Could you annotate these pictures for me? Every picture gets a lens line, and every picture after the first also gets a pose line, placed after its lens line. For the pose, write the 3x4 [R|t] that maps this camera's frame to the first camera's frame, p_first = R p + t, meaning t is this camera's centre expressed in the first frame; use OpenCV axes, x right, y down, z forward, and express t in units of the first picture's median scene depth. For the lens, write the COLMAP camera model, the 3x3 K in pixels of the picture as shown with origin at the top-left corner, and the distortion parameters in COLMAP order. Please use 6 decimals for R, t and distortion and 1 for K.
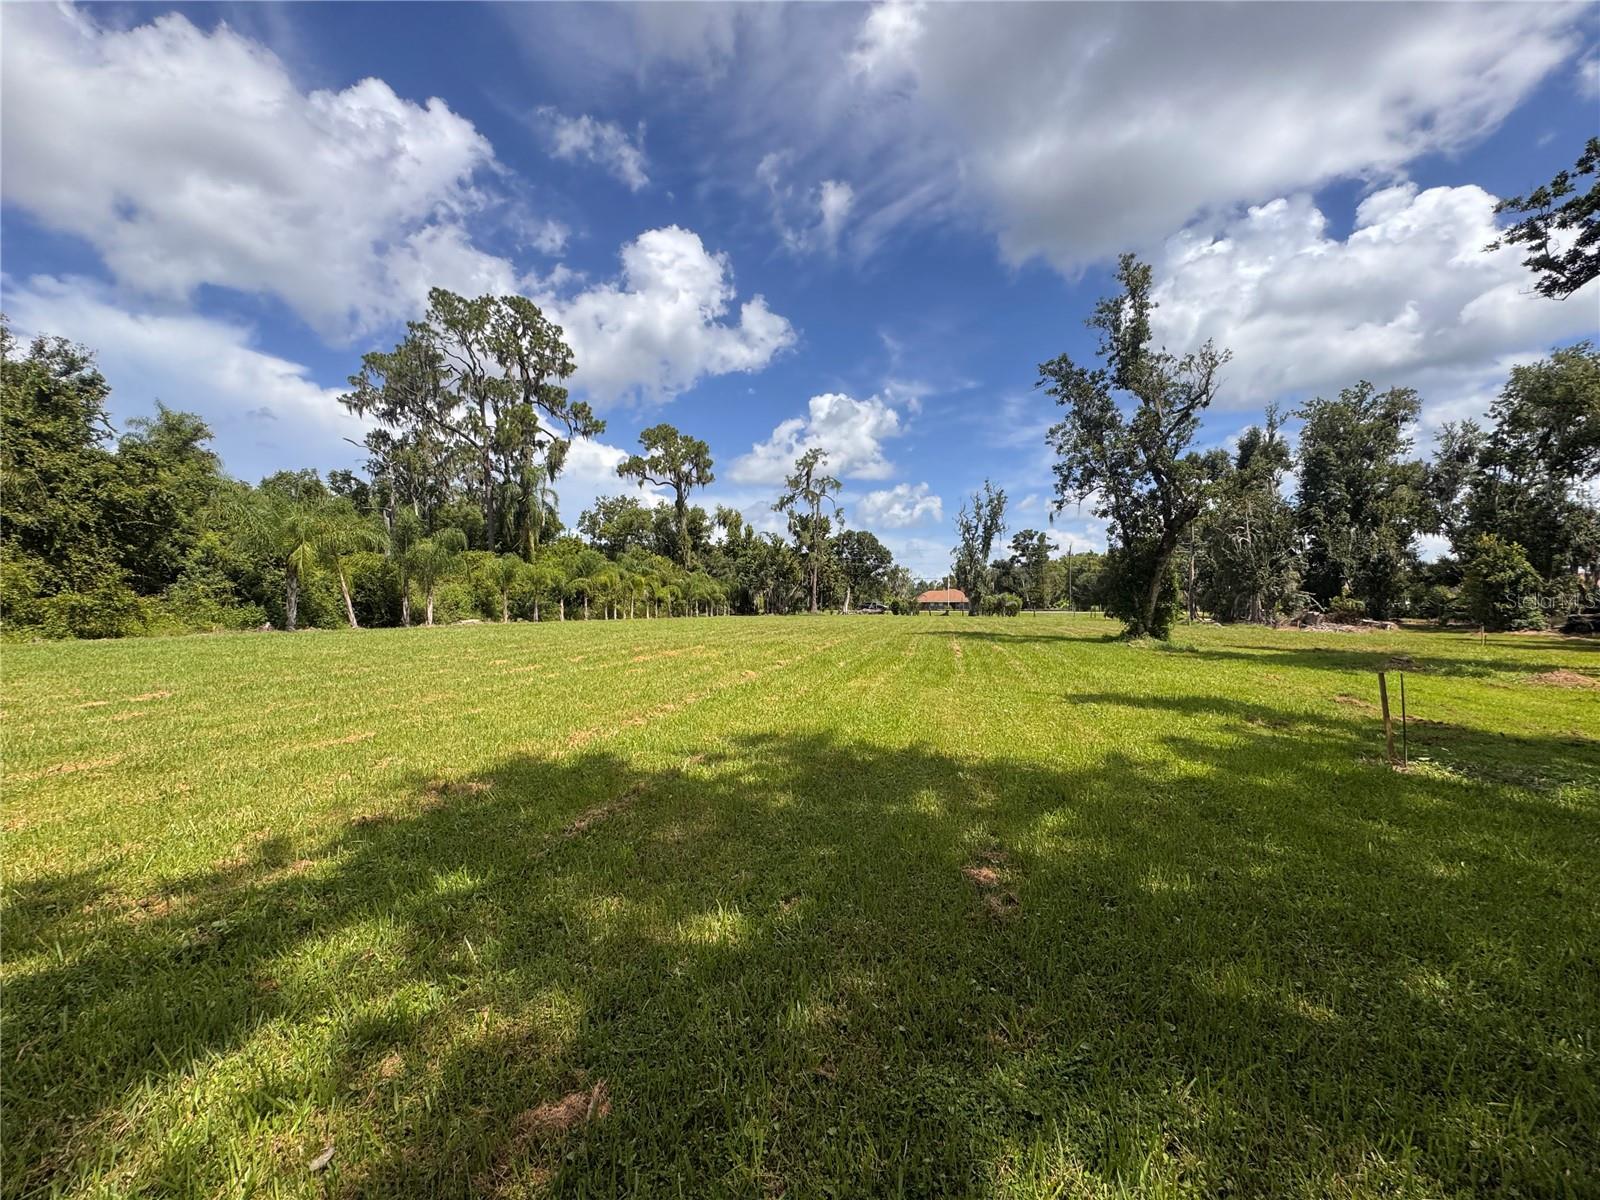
lens RADIAL K [[641.4, 0, 816.5], [0, 641.4, 589.1], [0, 0, 1]] dist [-0.000252, 0.000123]
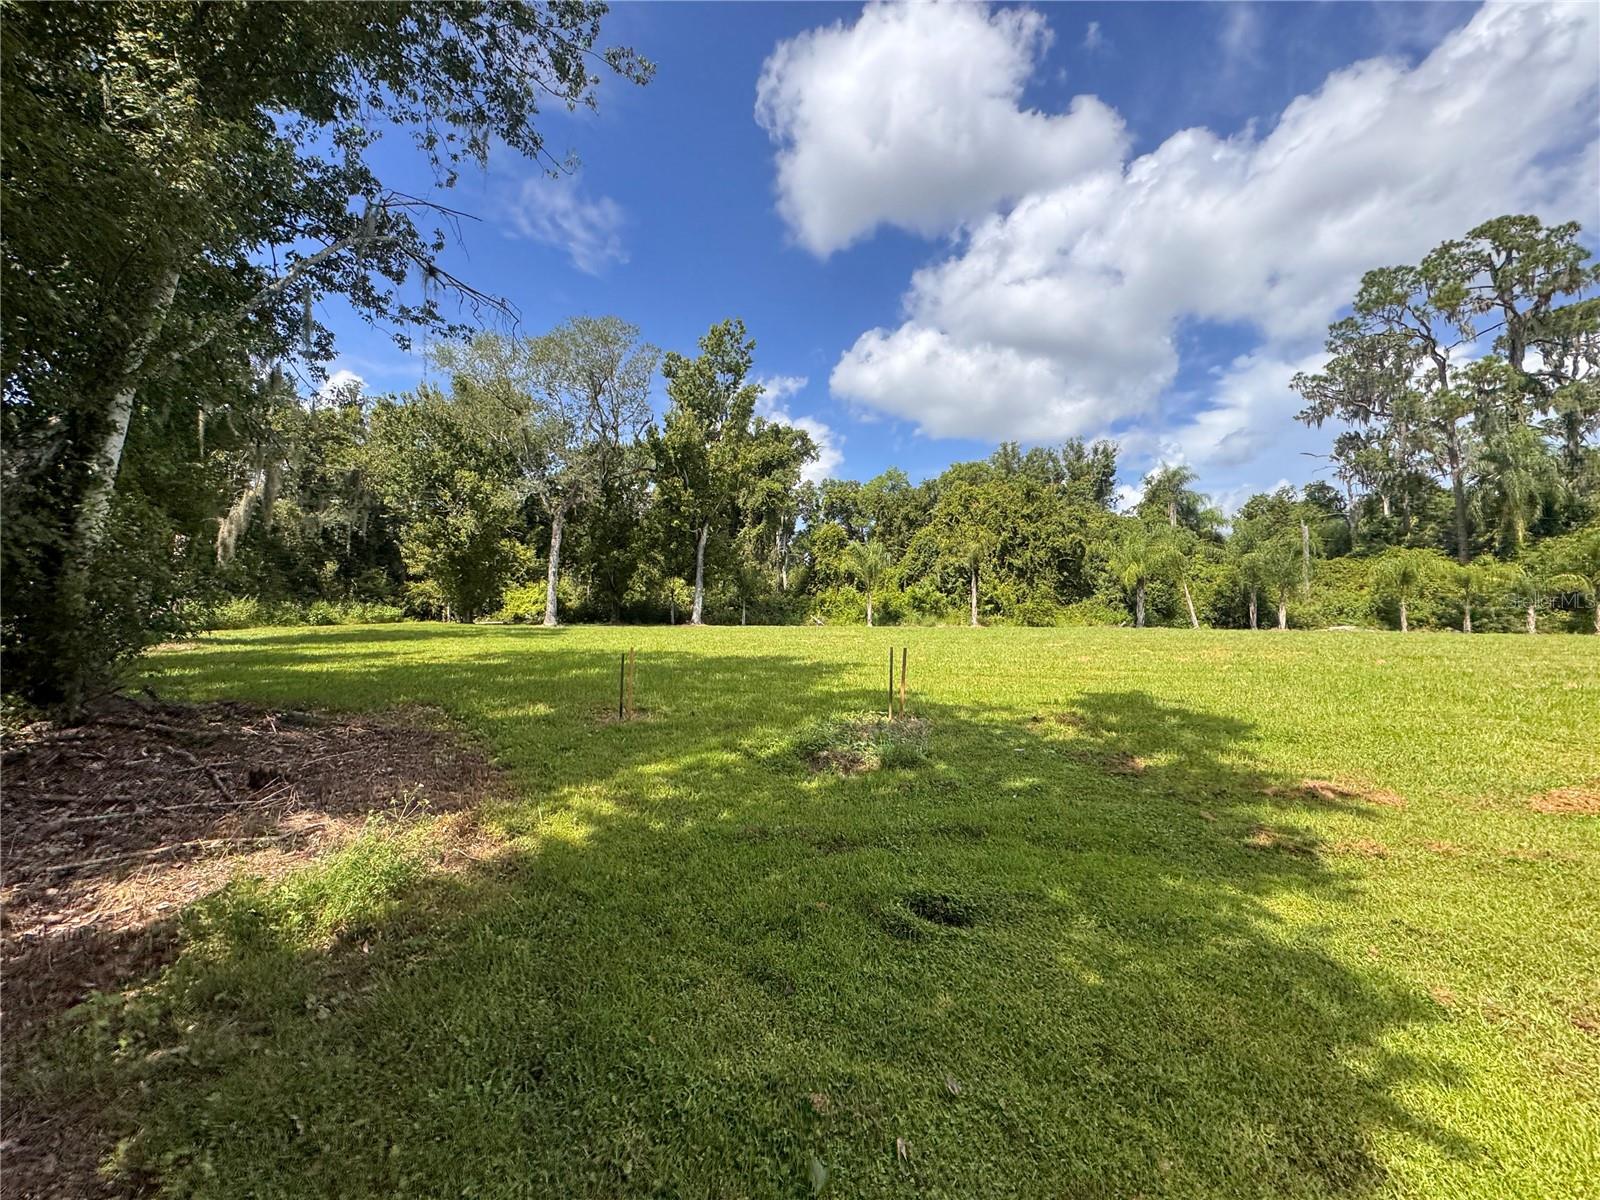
lens RADIAL K [[641.4, 0, 793.6], [0, 641.4, 597.6], [0, 0, 1]] dist [-0.000252, 0.000123]
pose [[0.079158, -0.018349, -0.996693, 0.181418], [0.016047, 0.999724, -0.017131, 0.004784], [0.996733, -0.014638, 0.079431, 0.058197]]
